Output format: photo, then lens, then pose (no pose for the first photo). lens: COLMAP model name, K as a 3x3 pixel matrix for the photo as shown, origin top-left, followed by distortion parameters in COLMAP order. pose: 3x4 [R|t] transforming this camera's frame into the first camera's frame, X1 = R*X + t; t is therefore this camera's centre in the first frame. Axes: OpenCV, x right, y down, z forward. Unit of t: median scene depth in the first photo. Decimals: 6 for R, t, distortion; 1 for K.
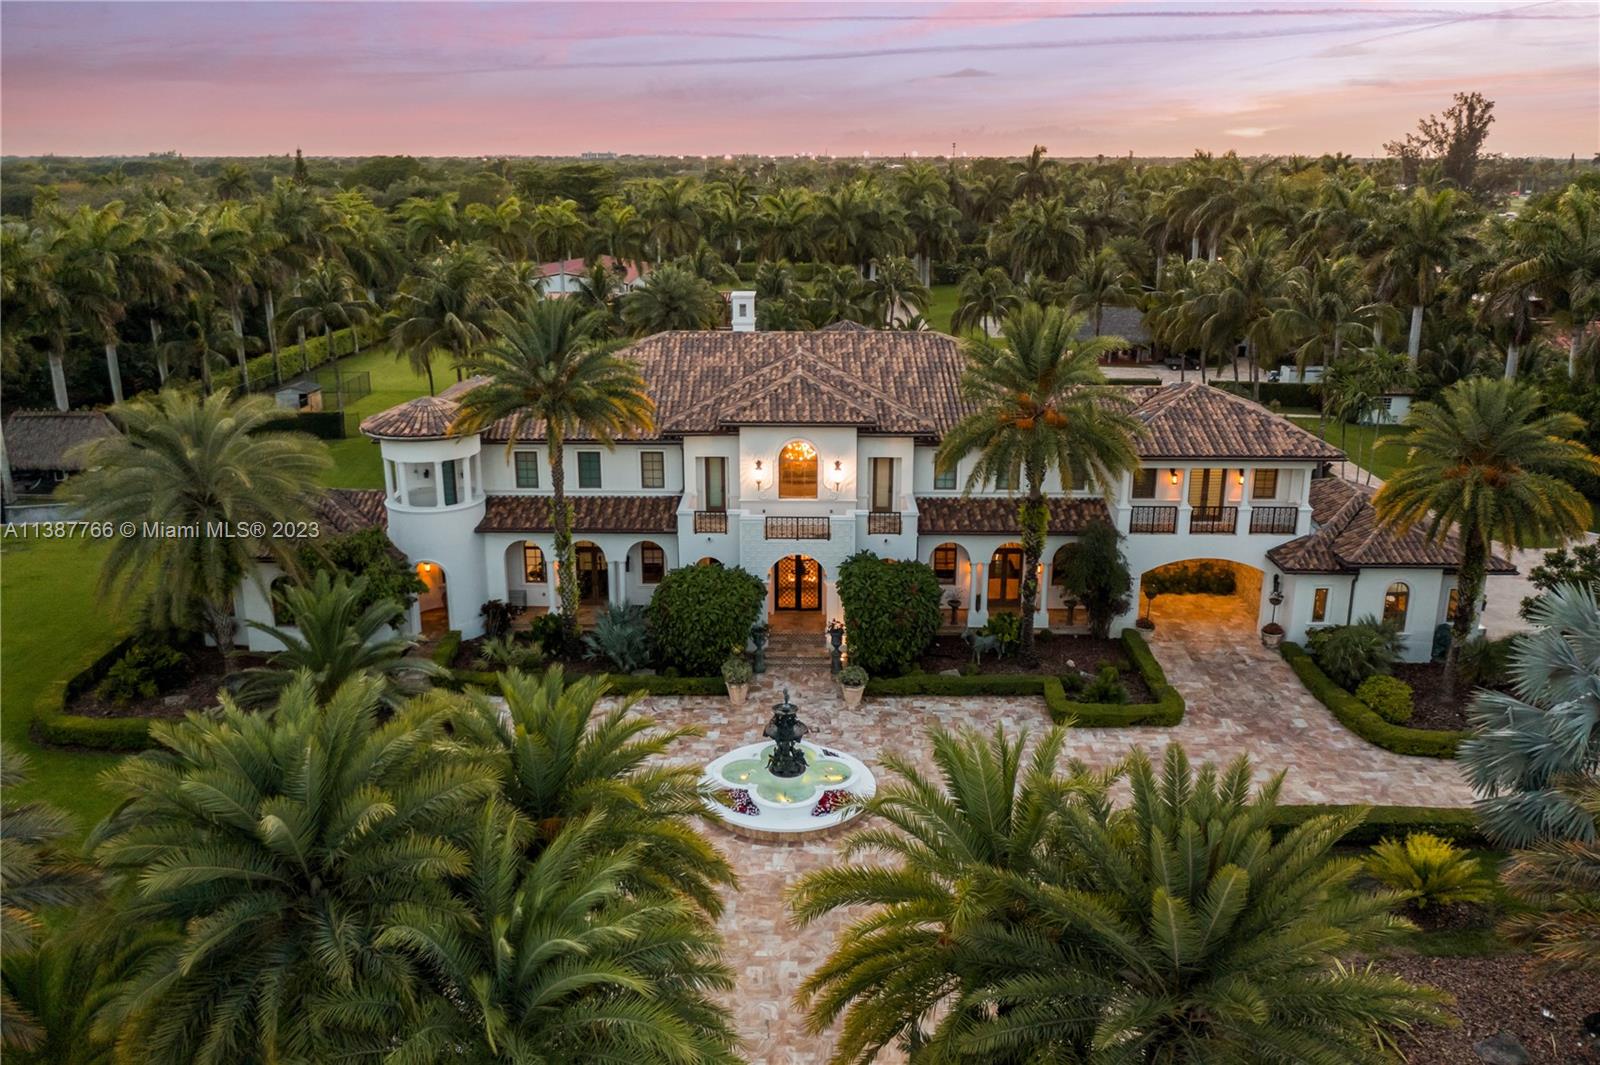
lens RADIAL K [[1292.7, 0, 797.1], [0, 1292.7, 526.3], [0, 0, 1]] dist [0.003630, 0.018114]
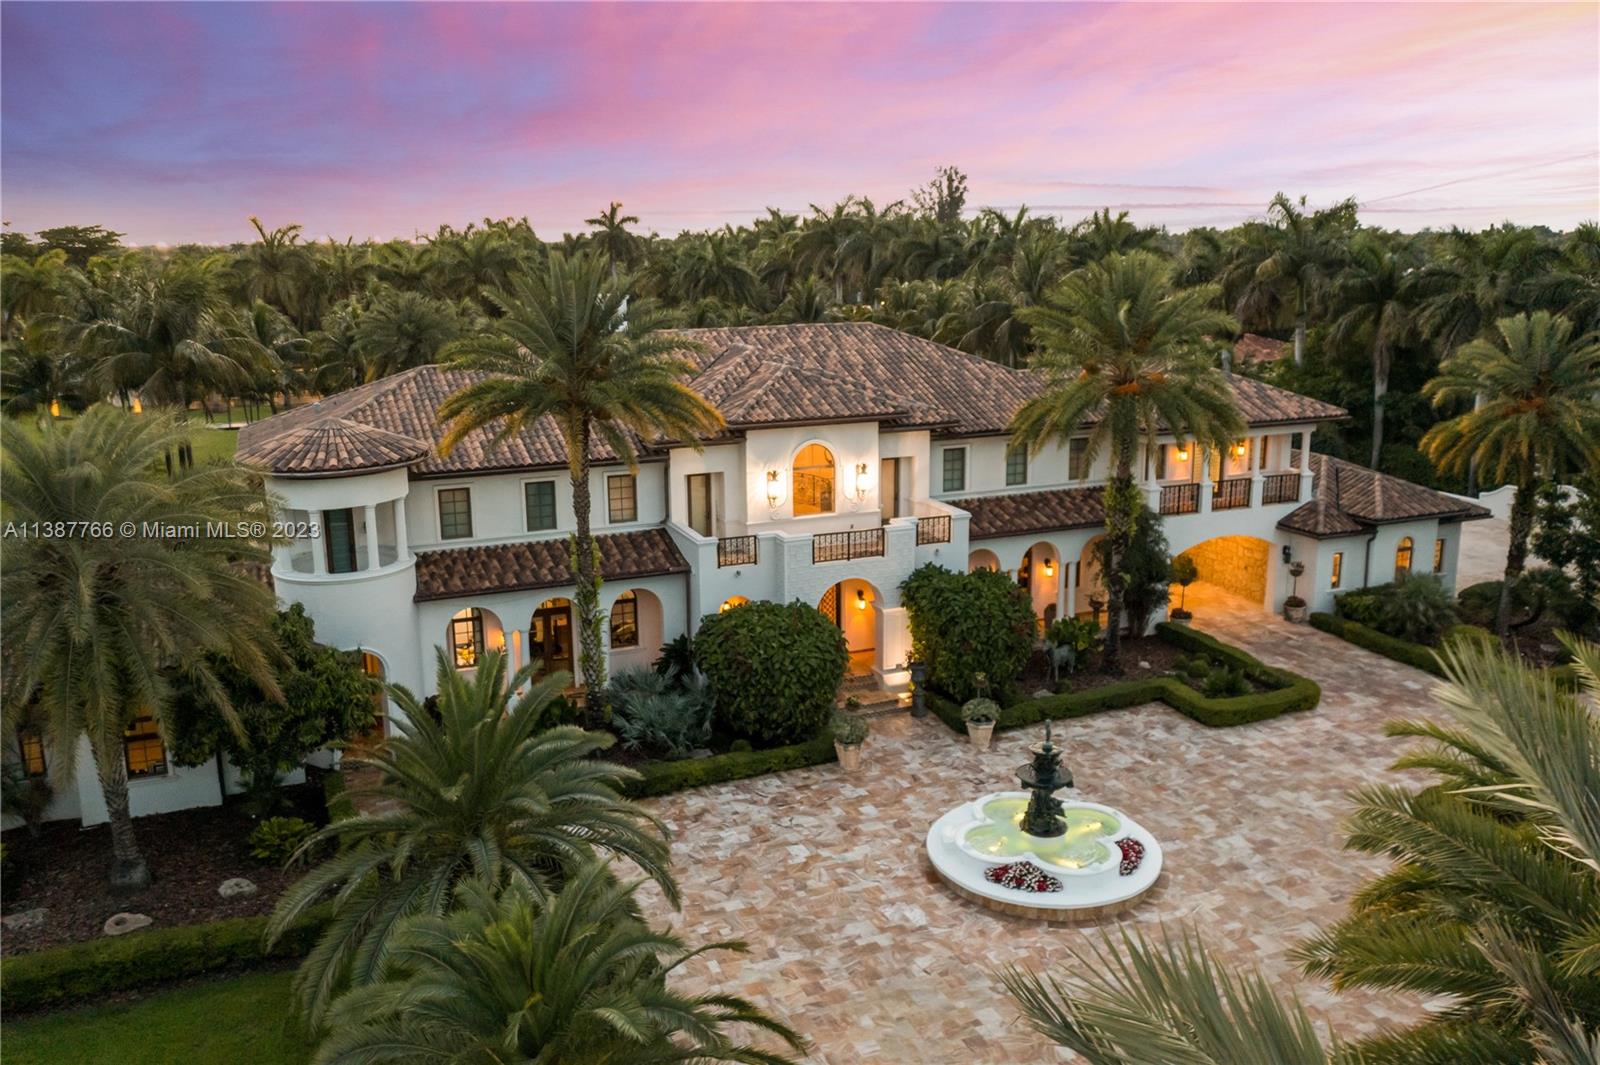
lens RADIAL K [[1292.7, 0, 802.8], [0, 1292.7, 539.2], [0, 0, 1]] dist [0.003630, 0.018114]
pose [[0.916178, -0.101657, 0.387664, -0.328809], [0.122938, 0.991948, -0.030425, 0.018110], [-0.381449, 0.075534, 0.921299, 0.257440]]
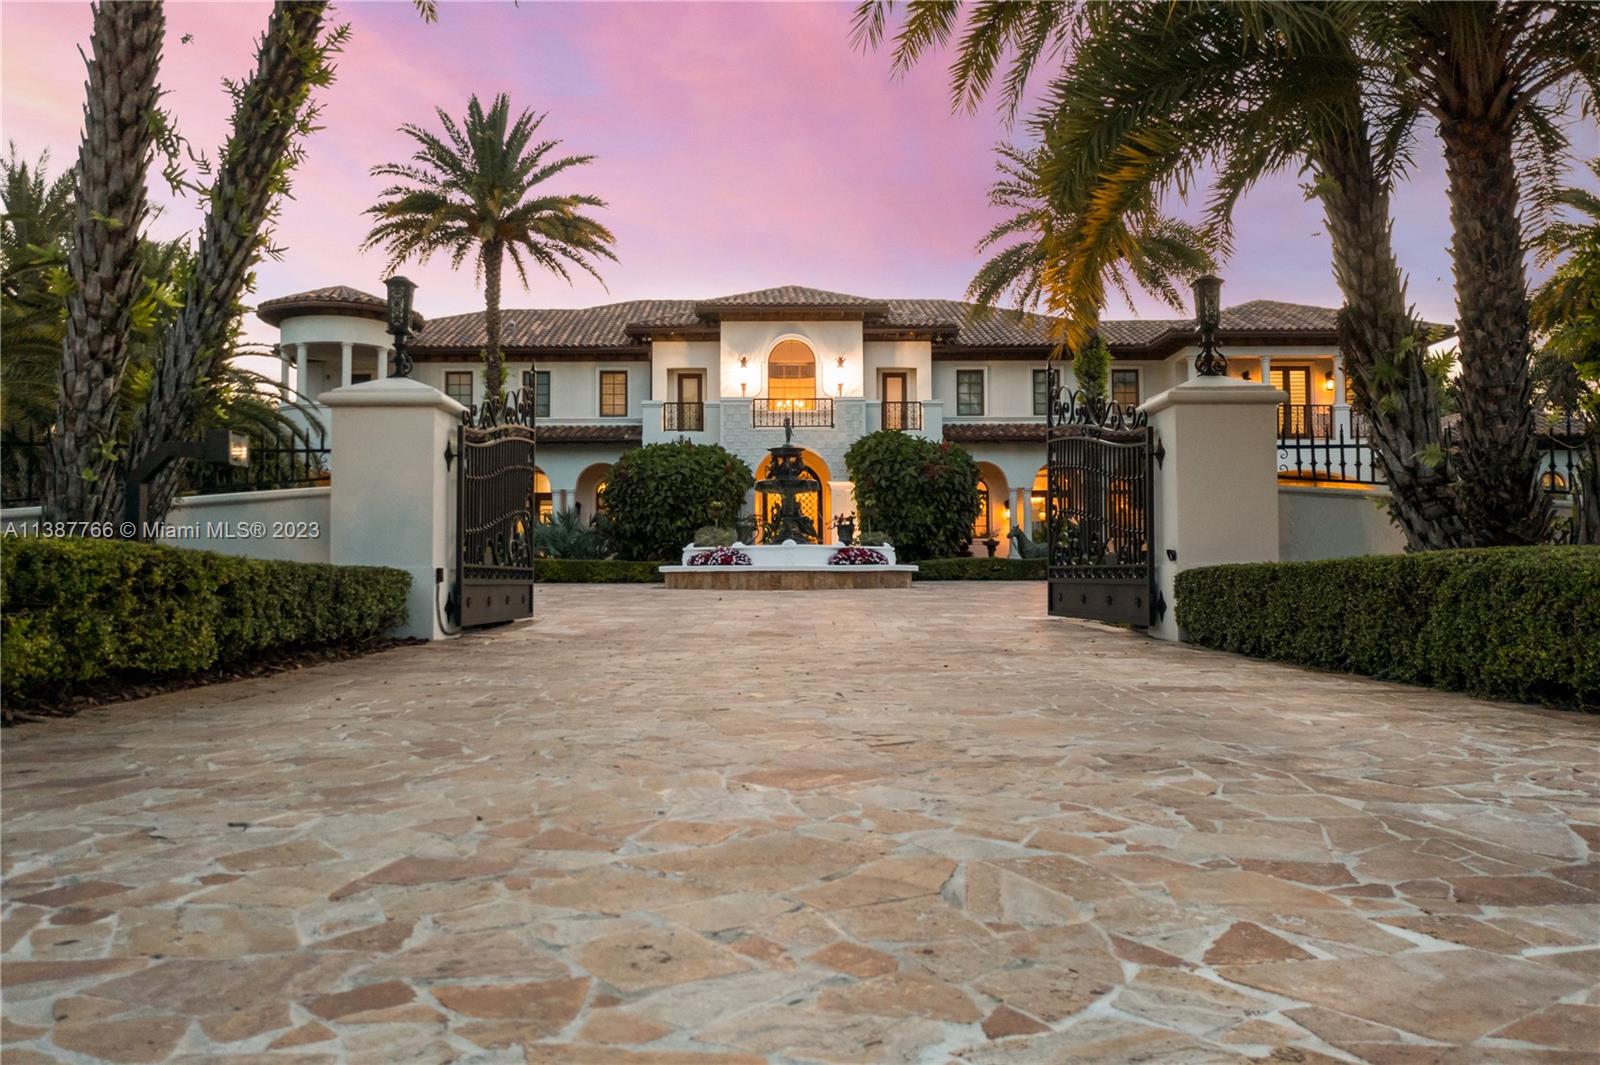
lens RADIAL K [[1292.7, 0, 804.7], [0, 1292.7, 533.9], [0, 0, 1]] dist [0.003630, 0.018114]
pose [[0.999573, -0.005653, 0.028665, -0.015380], [0.014500, 0.947736, -0.318727, 0.316466], [-0.025366, 0.319006, 0.947413, 0.260413]]
